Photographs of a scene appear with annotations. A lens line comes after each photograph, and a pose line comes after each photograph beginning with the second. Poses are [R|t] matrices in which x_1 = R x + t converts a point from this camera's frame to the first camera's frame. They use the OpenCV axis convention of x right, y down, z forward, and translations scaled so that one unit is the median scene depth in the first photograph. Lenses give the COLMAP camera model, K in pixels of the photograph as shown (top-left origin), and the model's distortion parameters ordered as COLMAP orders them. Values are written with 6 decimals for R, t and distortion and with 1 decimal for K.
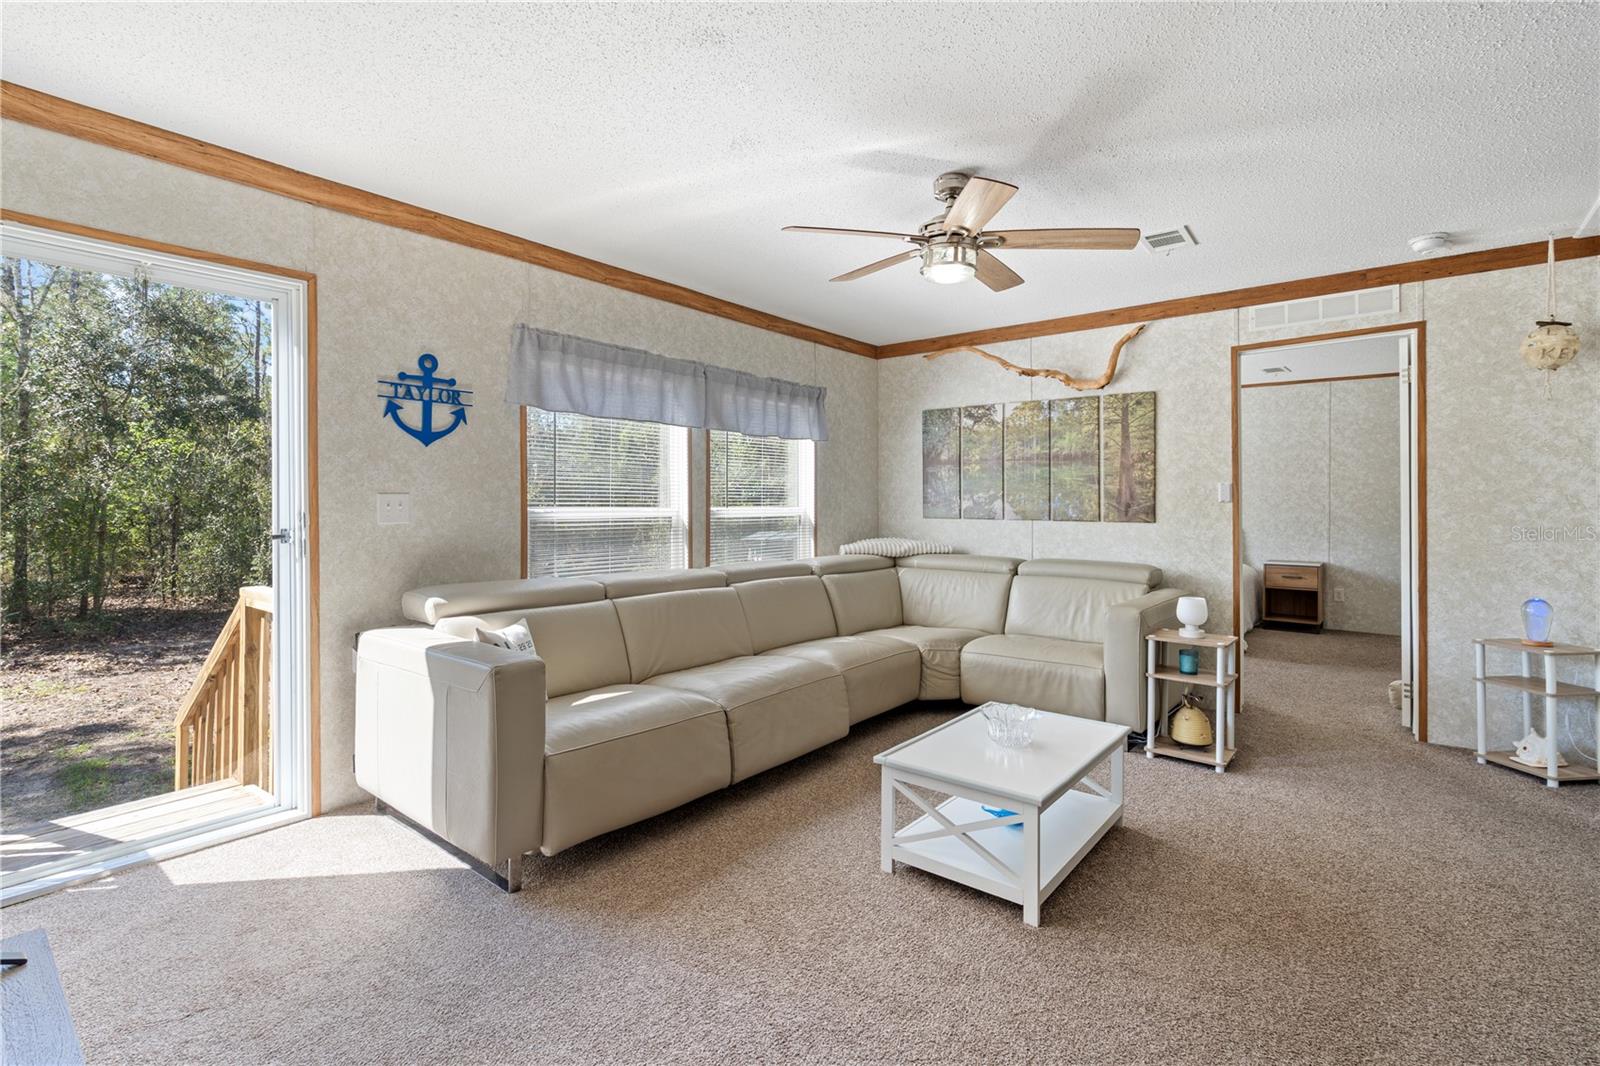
lens RADIAL K [[727.6, 0, 790.0], [0, 727.6, 492.9], [0, 0, 1]] dist [-0.009425, -0.000021]
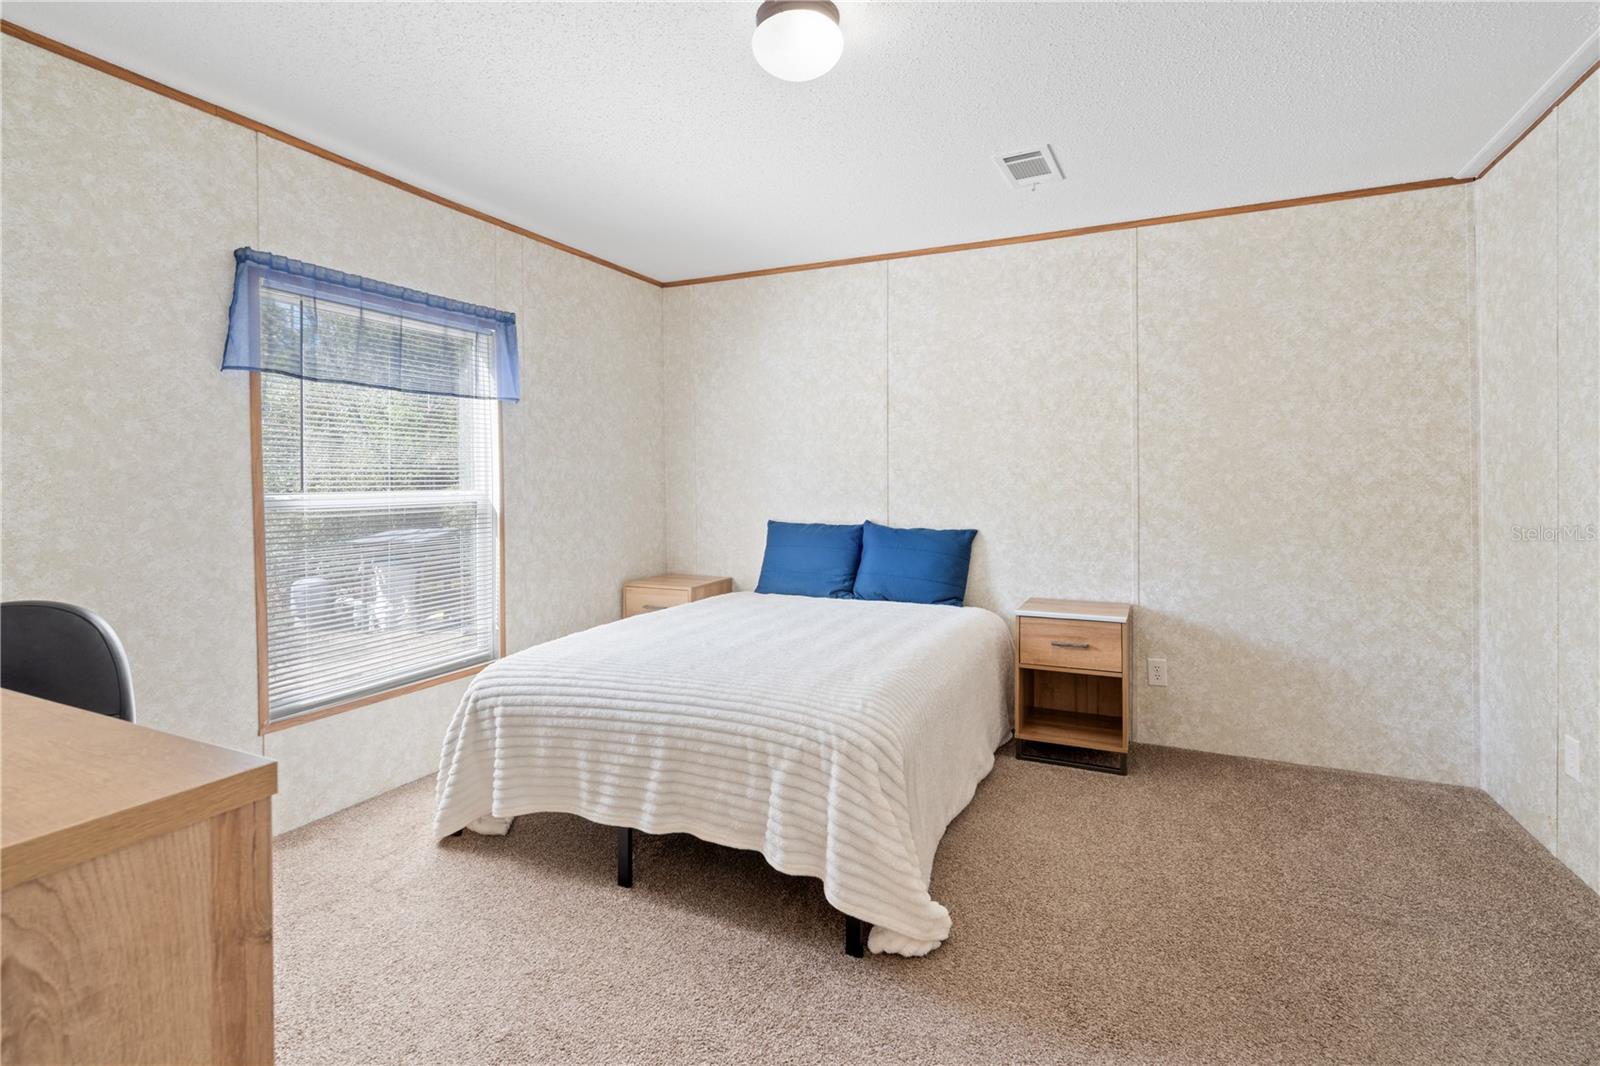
lens RADIAL K [[727.6, 0, 818.1], [0, 727.6, 475.2], [0, 0, 1]] dist [-0.009425, -0.000021]
pose [[0.962989, -0.017912, 0.268947, 0.414006], [0.015742, 0.999824, 0.010224, 0.002201], [-0.269082, -0.005612, 0.963101, 0.597084]]
